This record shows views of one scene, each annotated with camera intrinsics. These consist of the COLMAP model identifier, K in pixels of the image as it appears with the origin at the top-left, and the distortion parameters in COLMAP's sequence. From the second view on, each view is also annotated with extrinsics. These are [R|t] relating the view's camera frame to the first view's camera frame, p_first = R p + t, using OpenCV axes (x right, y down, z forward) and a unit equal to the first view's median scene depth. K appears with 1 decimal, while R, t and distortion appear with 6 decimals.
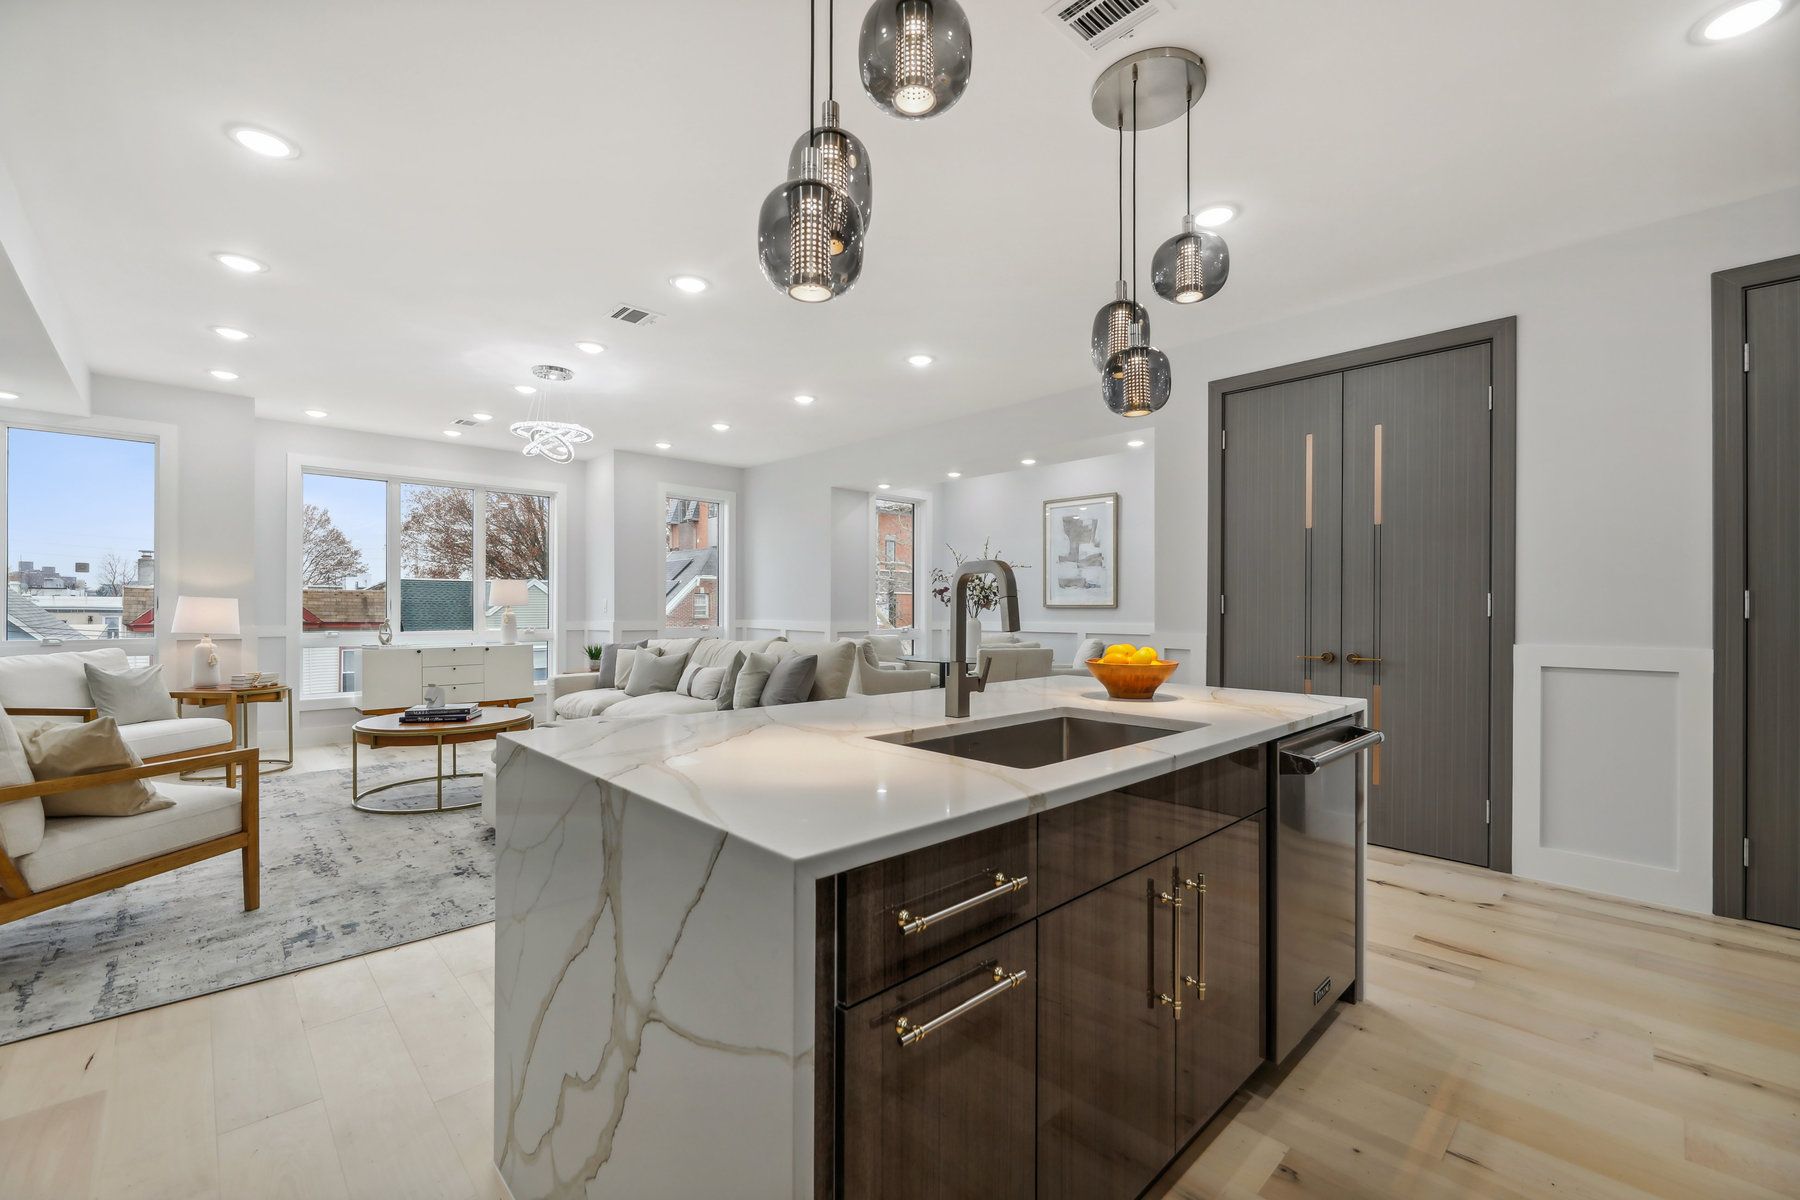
lens RADIAL K [[743.0, 0, 896.2], [0, 743.0, 606.4], [0, 0, 1]] dist [-0.001044, -0.002666]
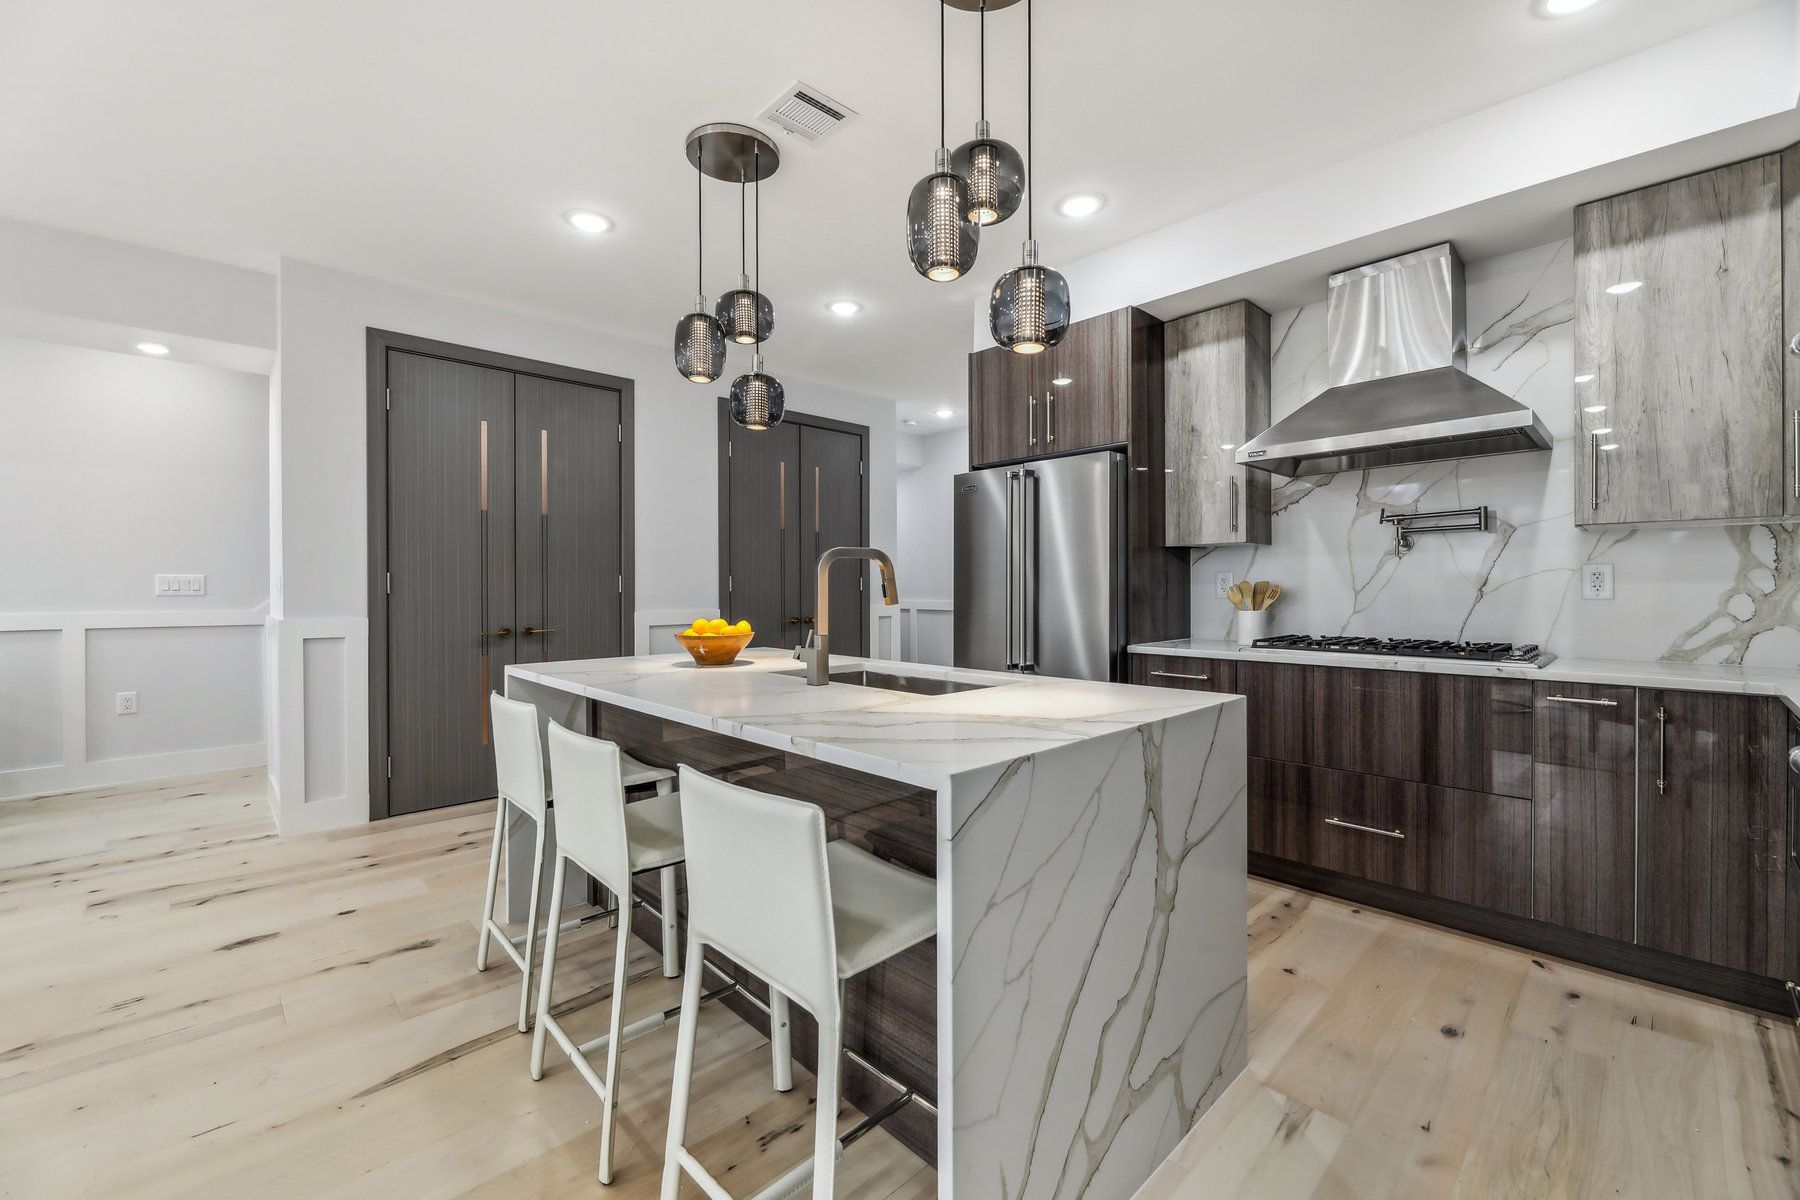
lens RADIAL K [[742.8, 0, 897.4], [0, 742.8, 587.7], [0, 0, 1]] dist [-0.003954, -0.000804]
pose [[-0.003125, -0.004275, 0.999986, -0.302865], [0.000405, 0.999991, 0.004277, -0.000623], [-0.999995, 0.000418, -0.003123, 0.260839]]
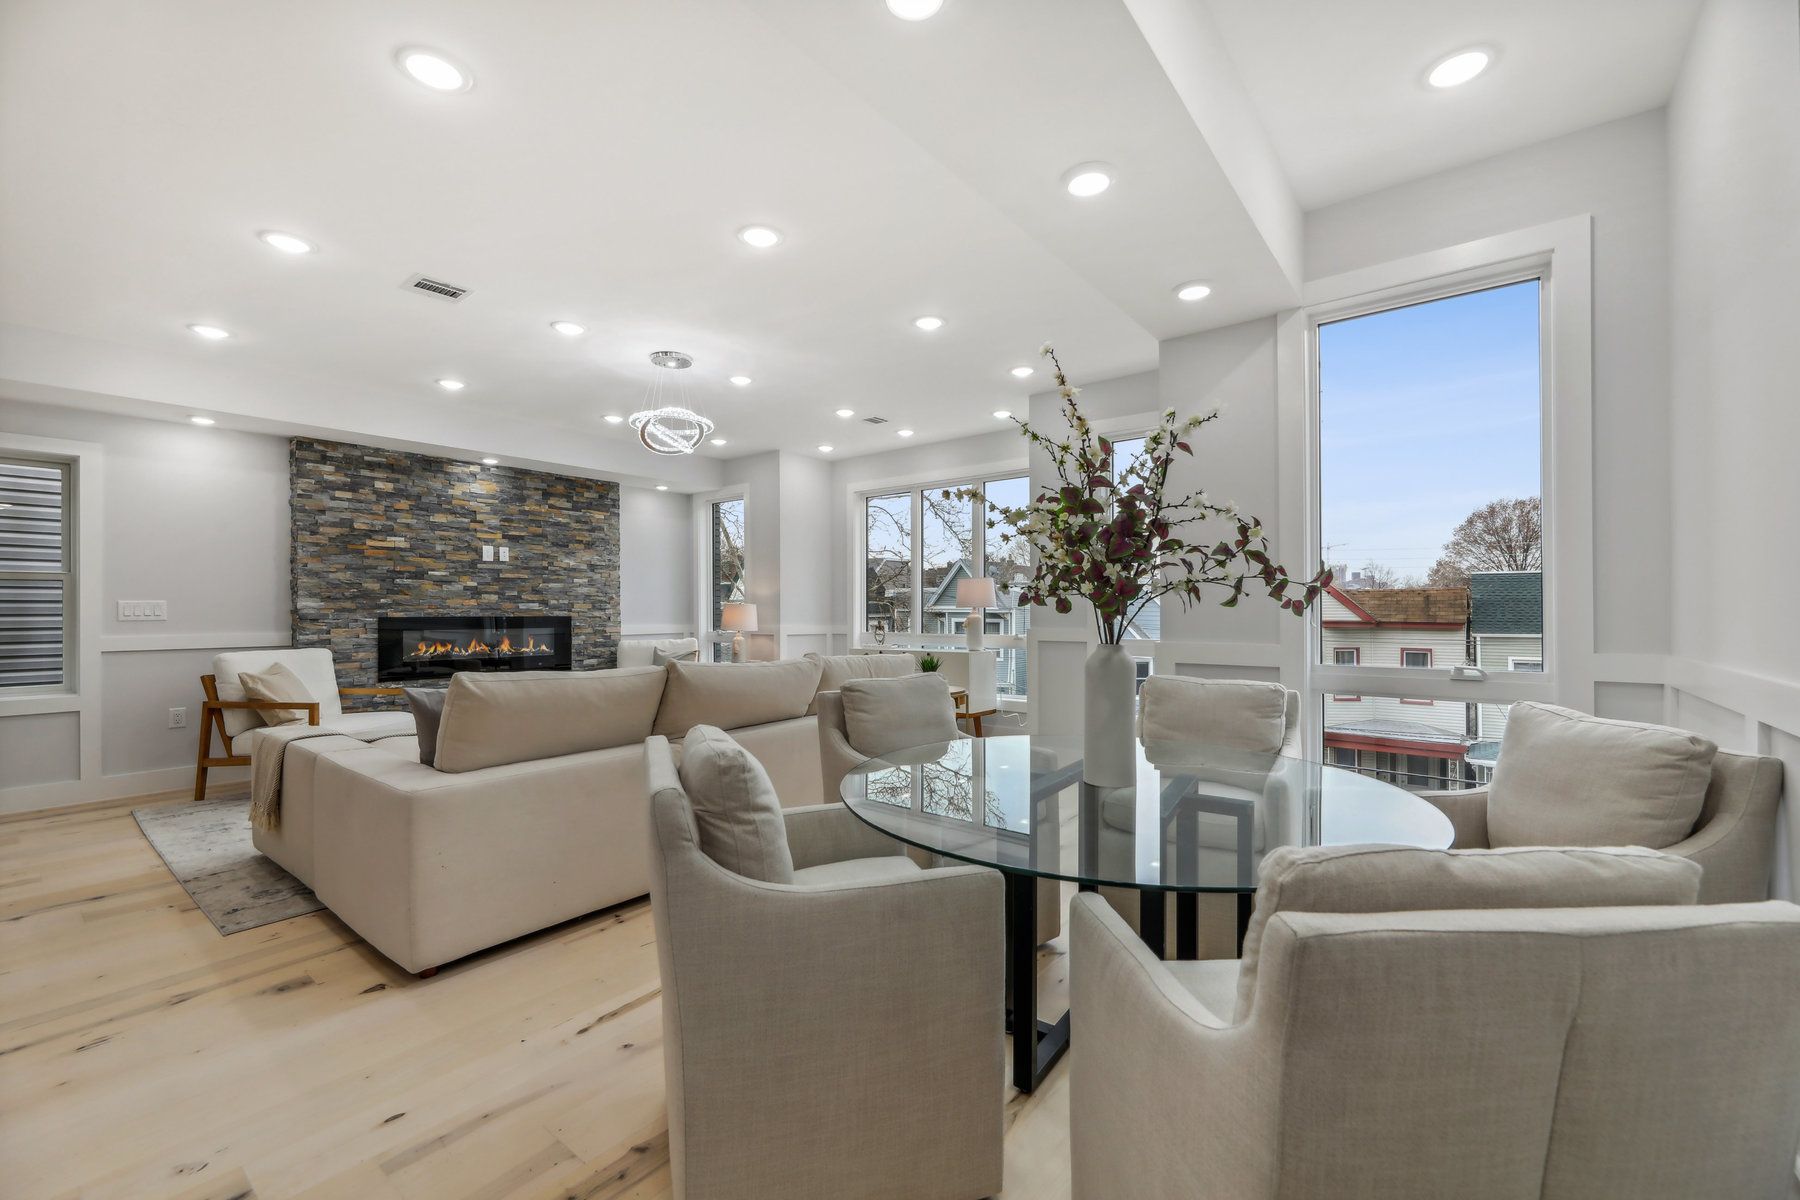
lens RADIAL K [[731.6, 0, 900.8], [0, 731.6, 606.8], [0, 0, 1]] dist [0.001526, -0.003183]
pose [[0.142905, -0.006403, -0.989716, 0.381362], [0.009201, 0.999944, -0.005140, 0.002614], [0.989694, -0.008372, 0.142955, 0.899540]]
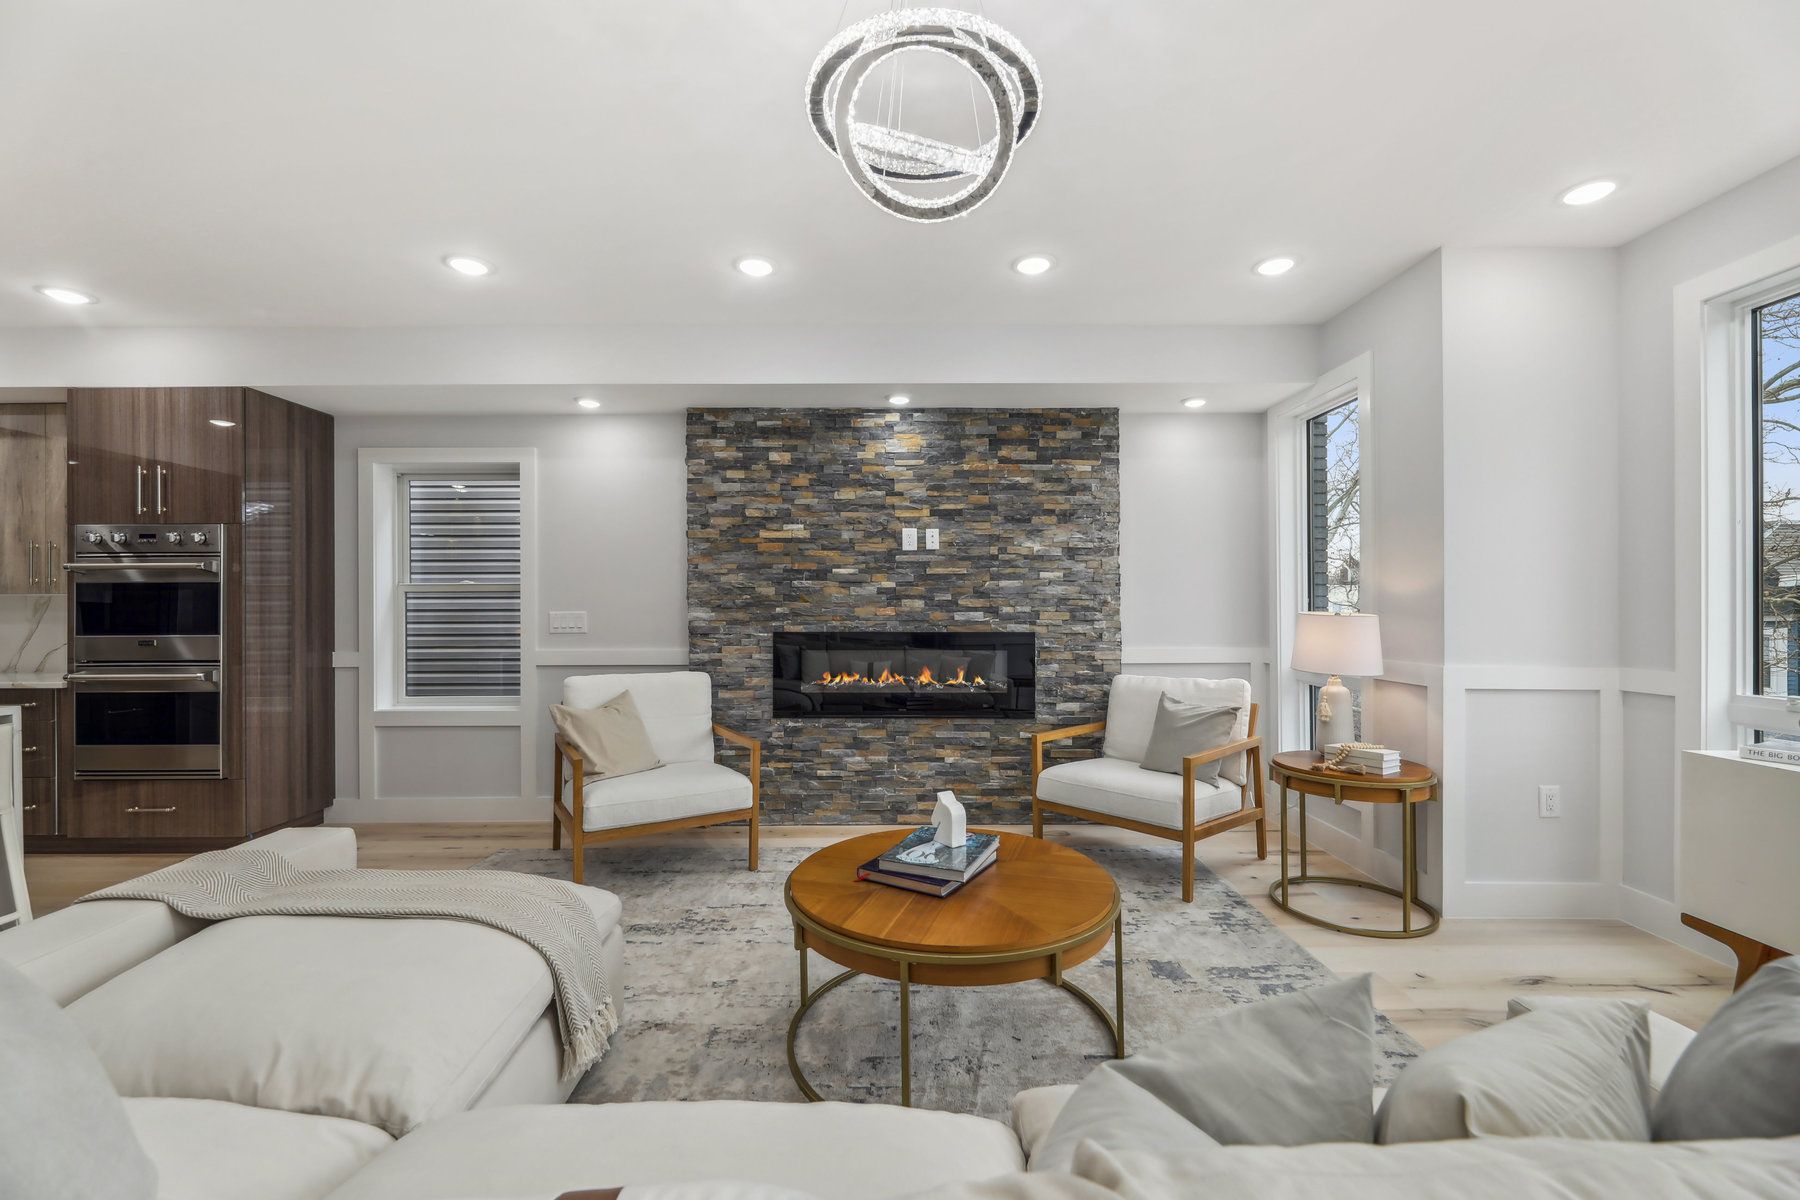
lens RADIAL K [[731.6, 0, 900.8], [0, 731.6, 606.8], [0, 0, 1]] dist [0.001526, -0.003183]
pose [[-0.683166, -0.002396, -0.730259, -0.176404], [0.004722, 0.999959, -0.007698, -0.012300], [0.730247, -0.008708, -0.683127, 0.943111]]
